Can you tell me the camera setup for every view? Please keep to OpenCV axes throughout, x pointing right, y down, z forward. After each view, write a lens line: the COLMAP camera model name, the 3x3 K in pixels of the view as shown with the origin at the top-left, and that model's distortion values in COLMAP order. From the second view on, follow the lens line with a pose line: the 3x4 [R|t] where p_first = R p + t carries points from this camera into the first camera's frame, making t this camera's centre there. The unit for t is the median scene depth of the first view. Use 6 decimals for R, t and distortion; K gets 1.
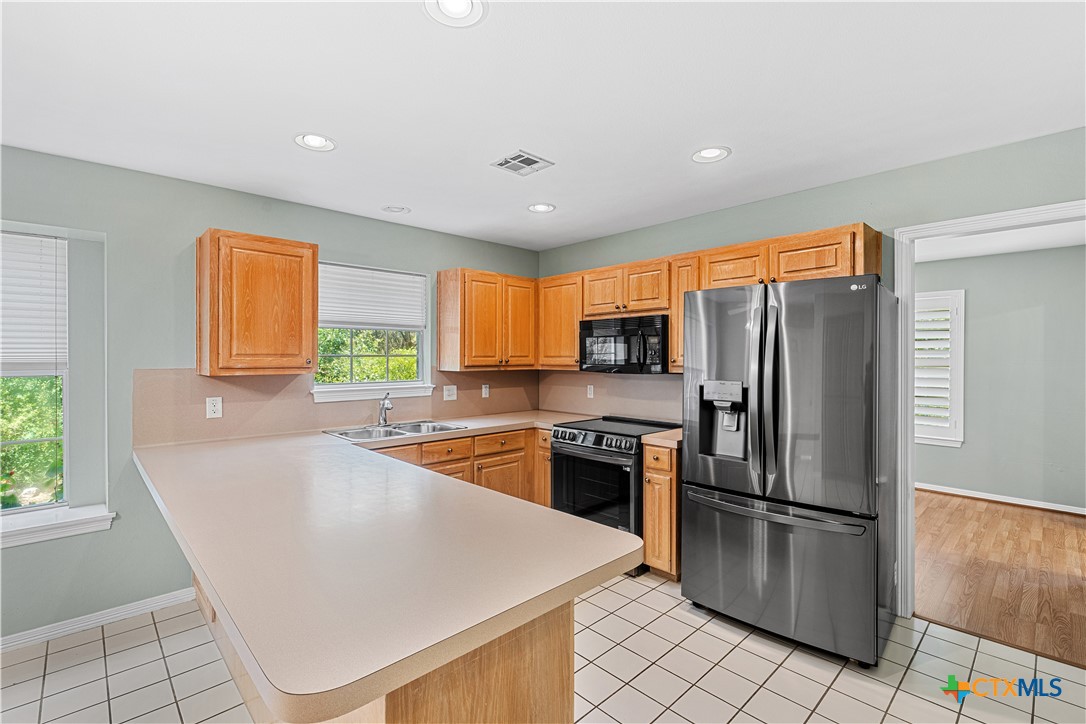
lens RADIAL K [[489.2, 0, 542.1], [0, 489.2, 358.0], [0, 0, 1]] dist [0.000801, -0.003699]
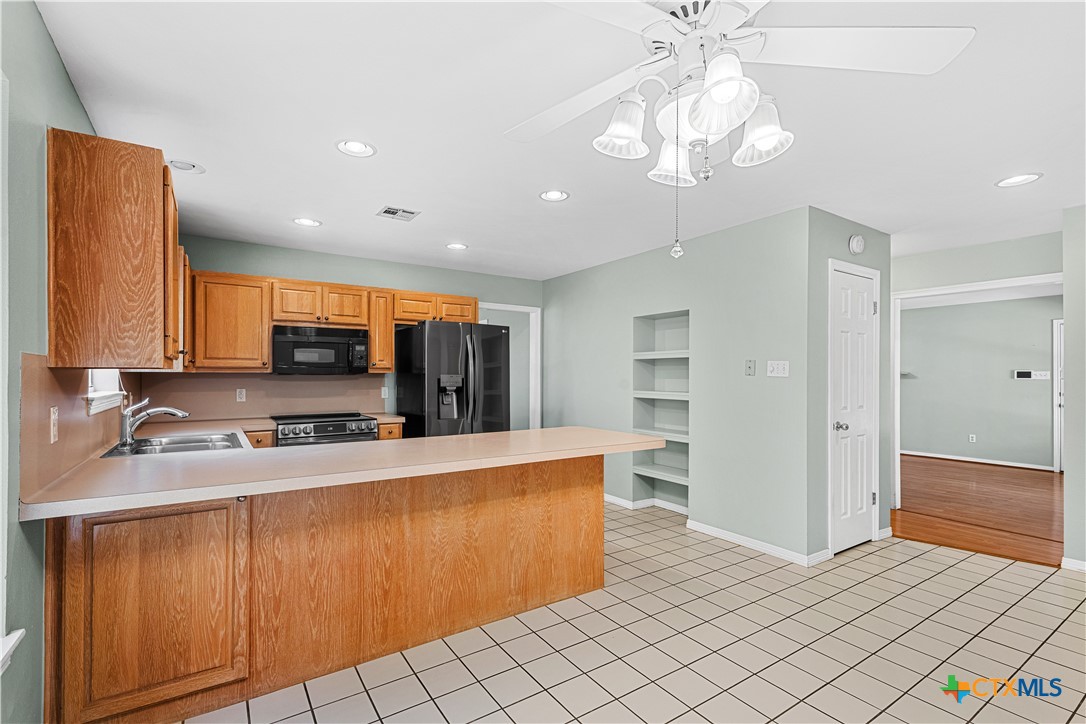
lens RADIAL K [[489.2, 0, 551.3], [0, 489.2, 375.6], [0, 0, 1]] dist [0.000801, -0.003699]
pose [[0.169961, 0.002083, 0.985449, -0.984784], [0.000054, 0.999998, -0.002123, 0.039765], [-0.985451, 0.000414, 0.169960, 0.271328]]
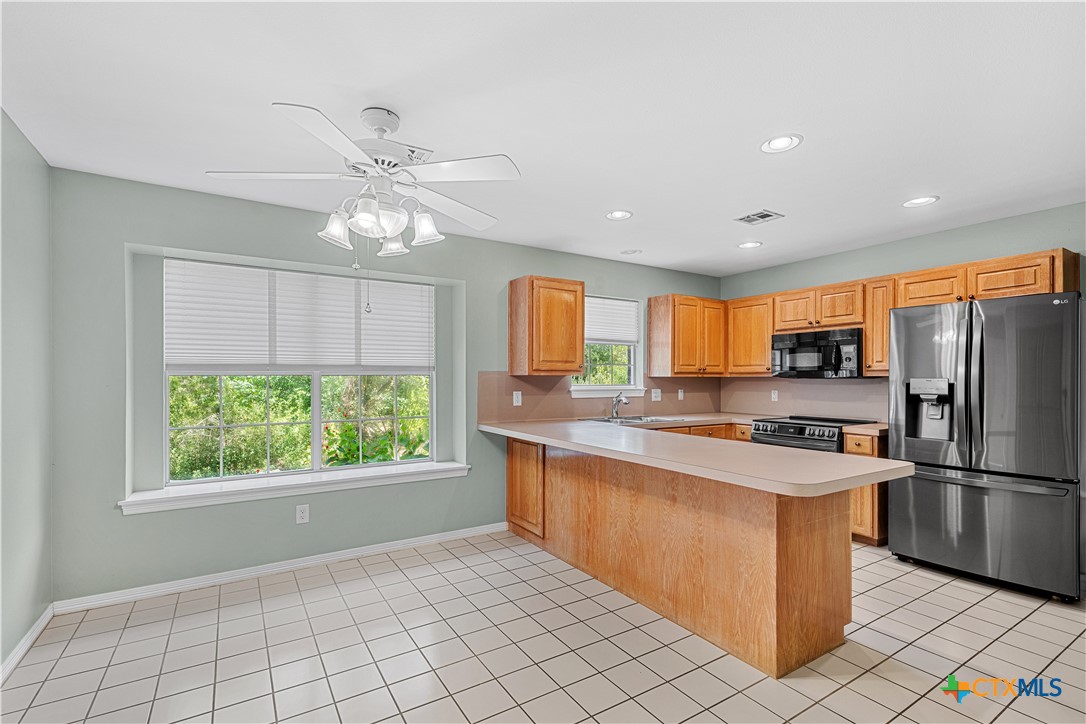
lens RADIAL K [[489.2, 0, 533.2], [0, 489.2, 376.3], [0, 0, 1]] dist [0.000801, -0.003699]
pose [[0.976014, 0.001279, -0.217703, -0.269458], [-0.002599, 0.999980, -0.005780, 0.038676], [0.217691, 0.006208, 0.975998, -0.344916]]
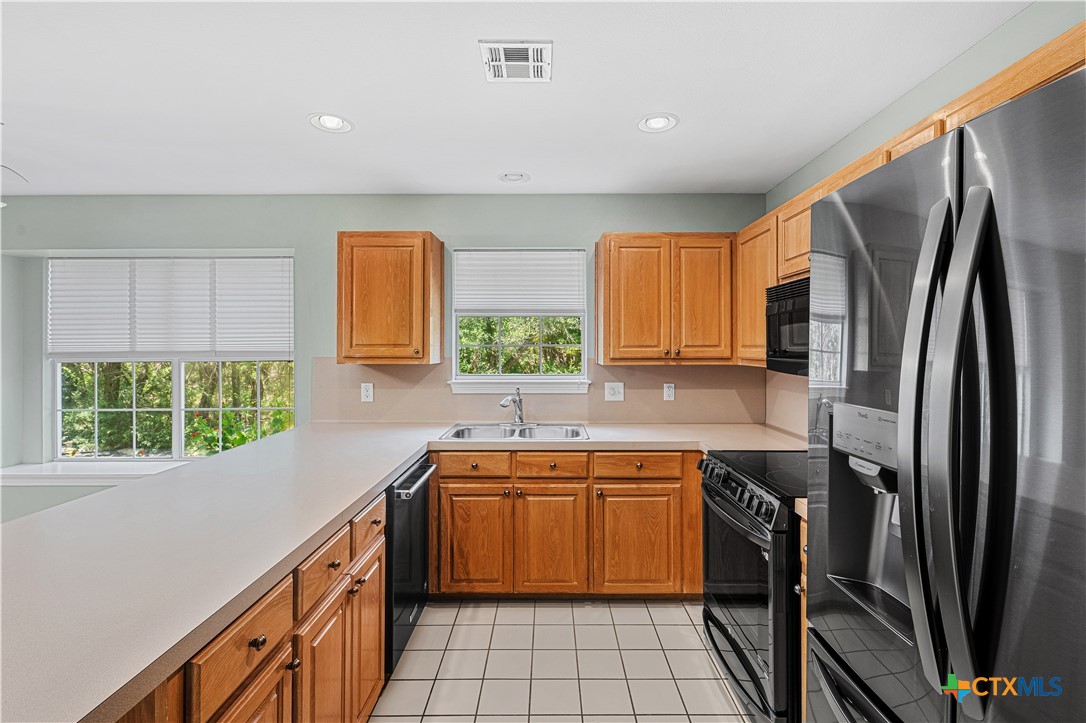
lens RADIAL K [[489.2, 0, 547.4], [0, 489.2, 343.9], [0, 0, 1]] dist [0.000801, -0.003699]
pose [[0.720897, -0.004180, -0.693029, 0.350079], [-0.000384, 0.999979, -0.006431, -0.002050], [0.693042, 0.004902, 0.720881, 0.416700]]
